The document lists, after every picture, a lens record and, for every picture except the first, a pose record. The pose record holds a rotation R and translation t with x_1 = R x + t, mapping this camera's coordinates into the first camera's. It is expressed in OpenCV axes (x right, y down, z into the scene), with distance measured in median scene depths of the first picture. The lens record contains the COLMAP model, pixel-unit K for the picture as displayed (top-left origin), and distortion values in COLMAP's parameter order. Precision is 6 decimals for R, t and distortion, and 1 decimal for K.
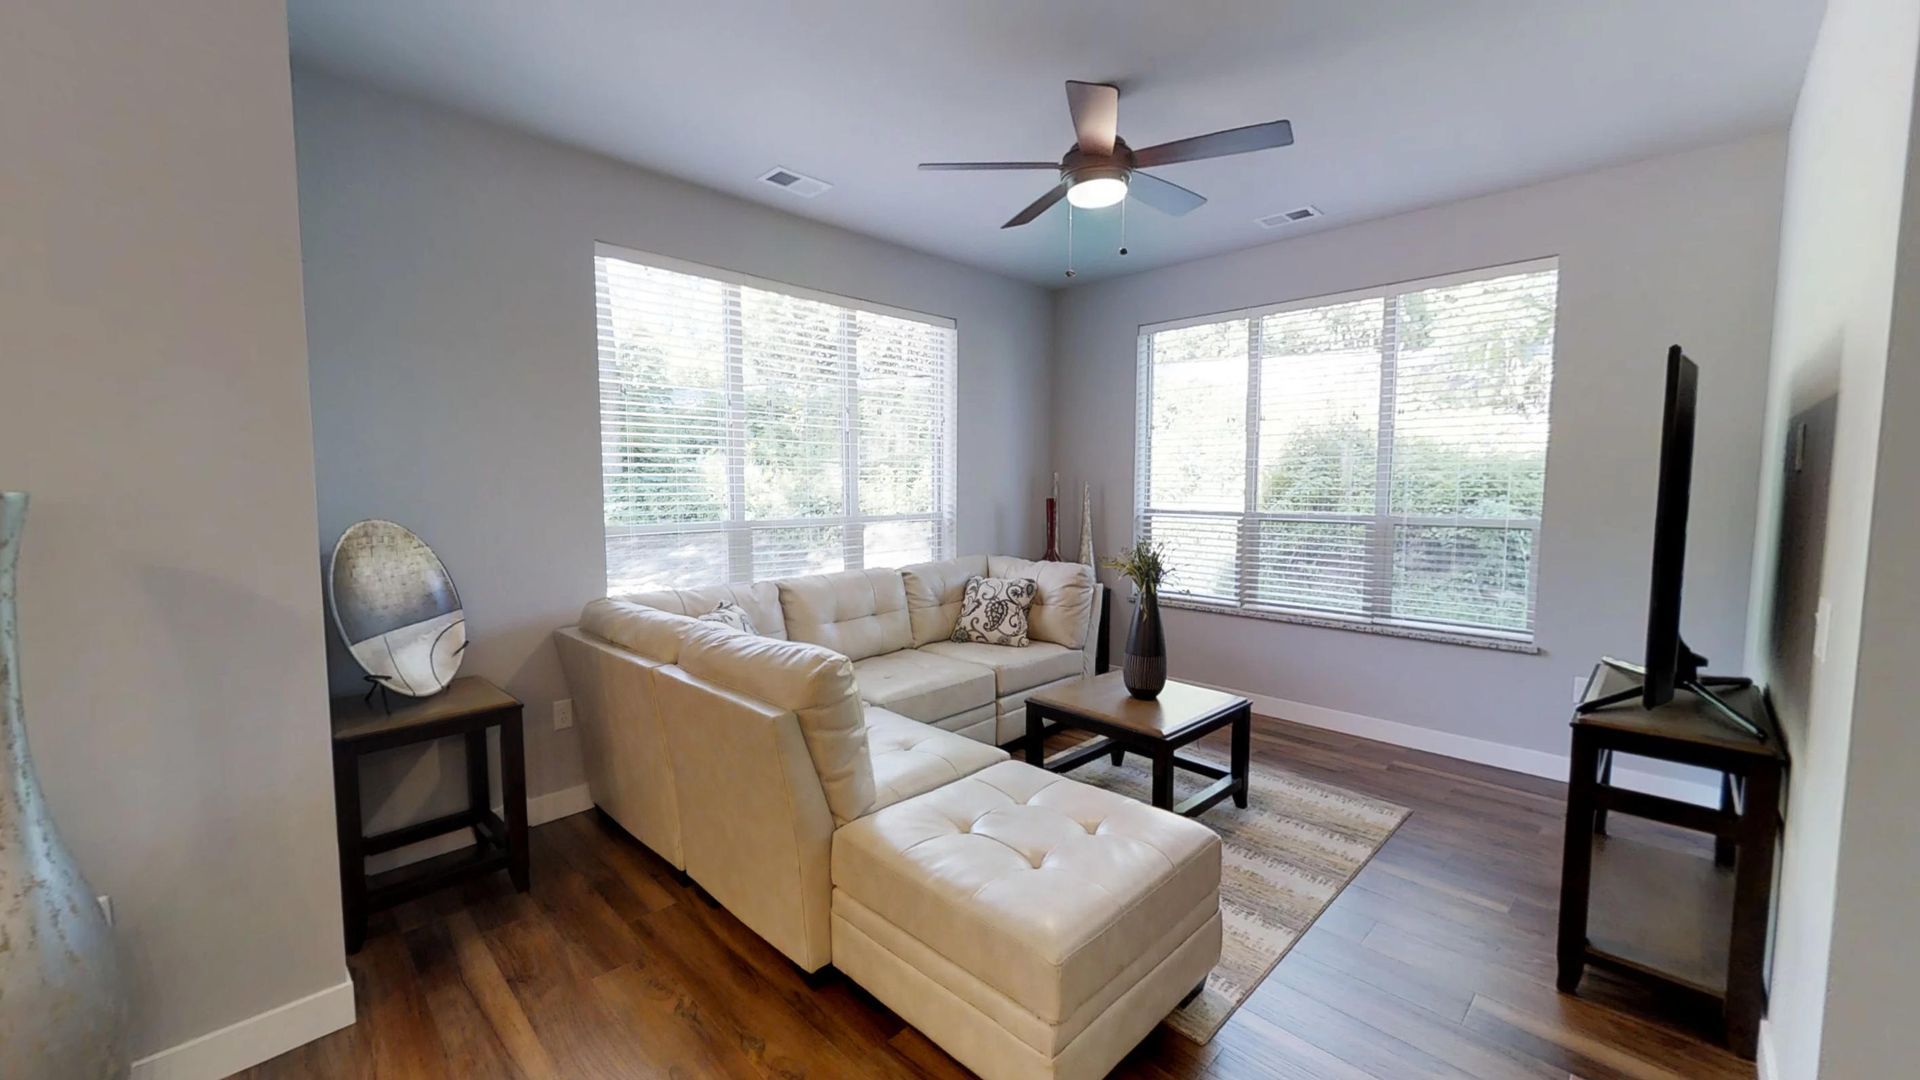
lens RADIAL K [[736.0, 0, 952.1], [0, 736.0, 529.4], [0, 0, 1]] dist [-0.008858, 0.000063]
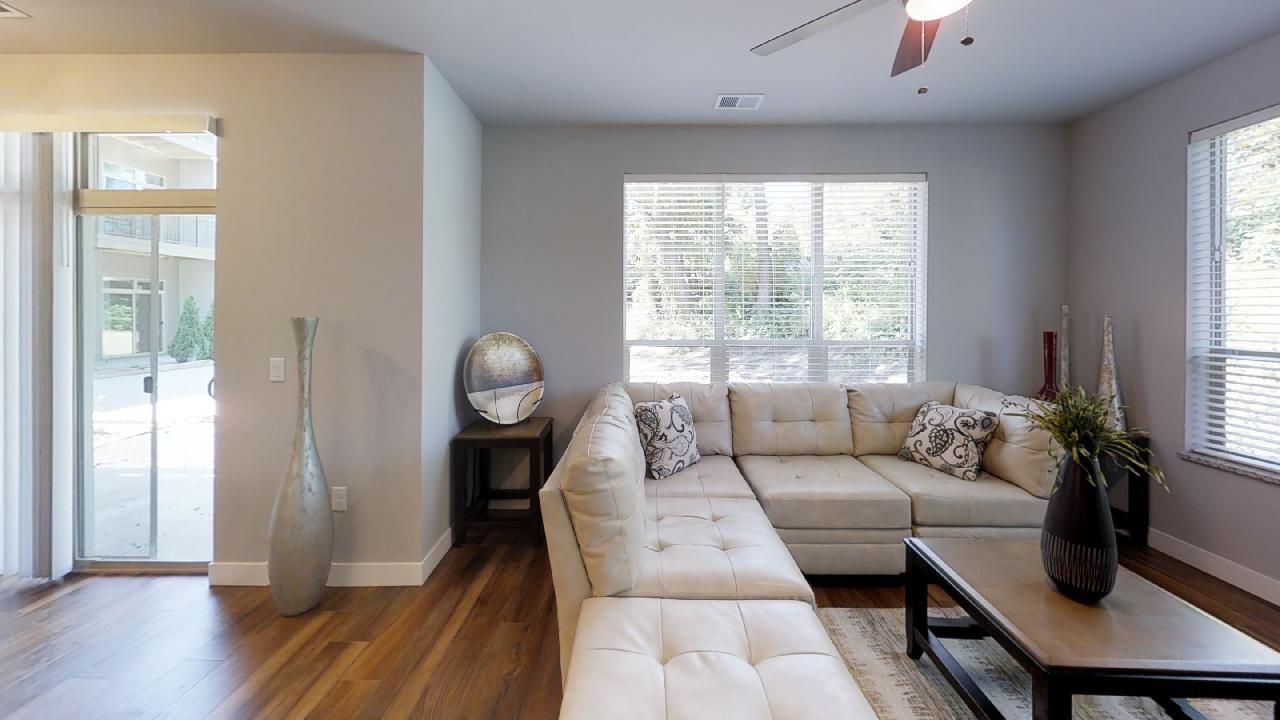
lens RADIAL K [[438.2, 0, 637.7], [0, 438.2, 309.2], [0, 0, 1]] dist [0.006407, 0.000154]
pose [[0.703433, -0.003337, -0.710753, 0.199695], [-0.048276, 0.997455, -0.052463, -0.017933], [0.709120, 0.071216, 0.701482, 0.241106]]
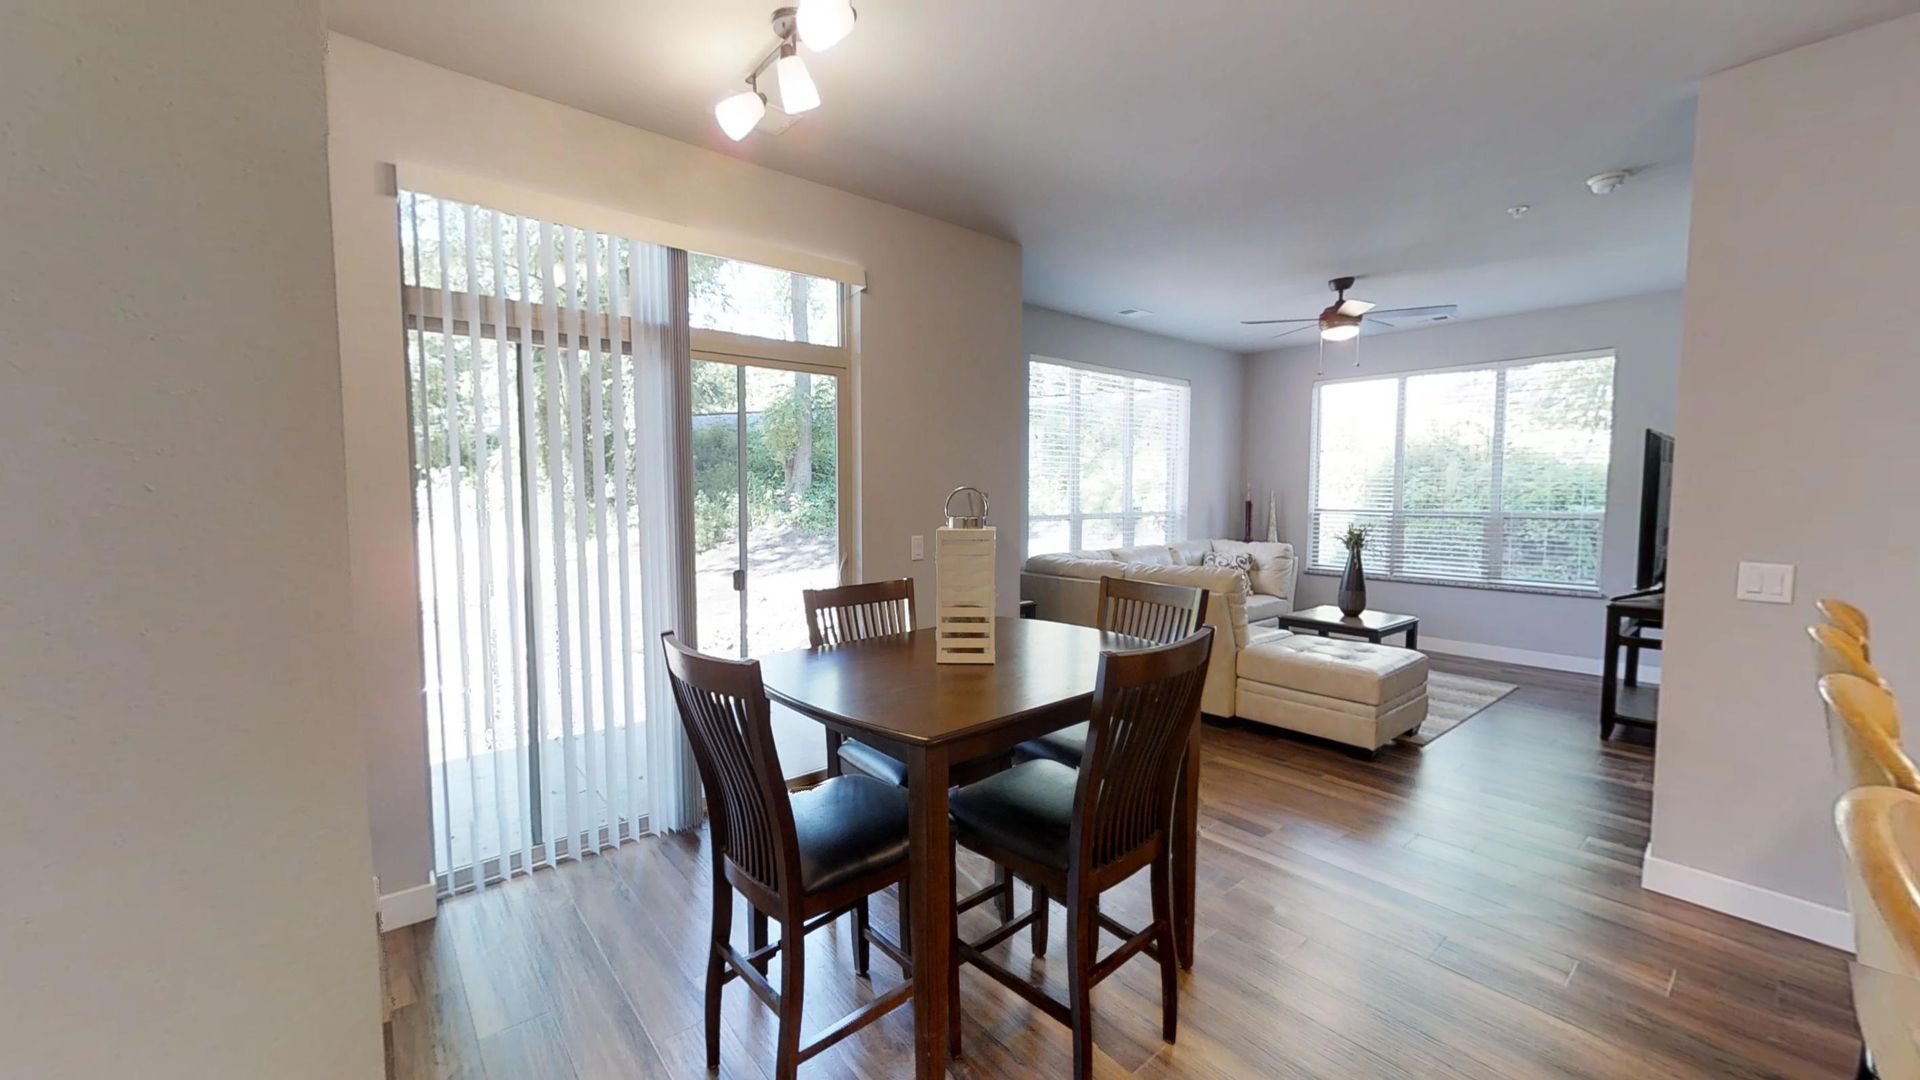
lens RADIAL K [[701.2, 0, 969.4], [0, 701.2, 536.2], [0, 0, 1]] dist [-0.001474, -0.000003]
pose [[0.996083, 0.007279, -0.088118, -0.353934], [-0.007006, 0.999970, 0.003407, 0.032121], [0.088140, -0.002776, 0.996104, -0.516093]]
